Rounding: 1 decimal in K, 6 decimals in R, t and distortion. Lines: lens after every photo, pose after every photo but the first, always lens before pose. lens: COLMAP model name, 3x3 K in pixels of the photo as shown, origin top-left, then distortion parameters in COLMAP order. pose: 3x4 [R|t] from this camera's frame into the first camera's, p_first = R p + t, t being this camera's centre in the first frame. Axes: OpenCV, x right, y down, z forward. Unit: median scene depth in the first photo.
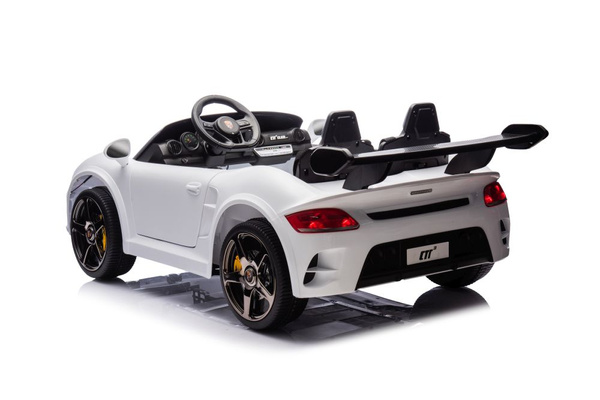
lens RADIAL K [[1133.5, 0, 300.9], [0, 1133.5, 199.8], [0, 0, 1]] dist [0.174246, 0.000000]
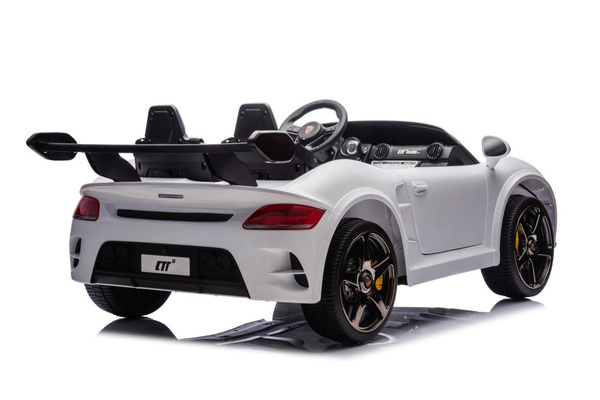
lens RADIAL K [[1133.5, 0, 300.8], [0, 1133.5, 203.1], [0, 0, 1]] dist [0.174246, 0.000000]
pose [[0.264429, 0.083256, -0.960805, 0.991170], [-0.133486, 0.989837, 0.049035, -0.059102], [0.955122, 0.115288, 0.272855, 0.847828]]
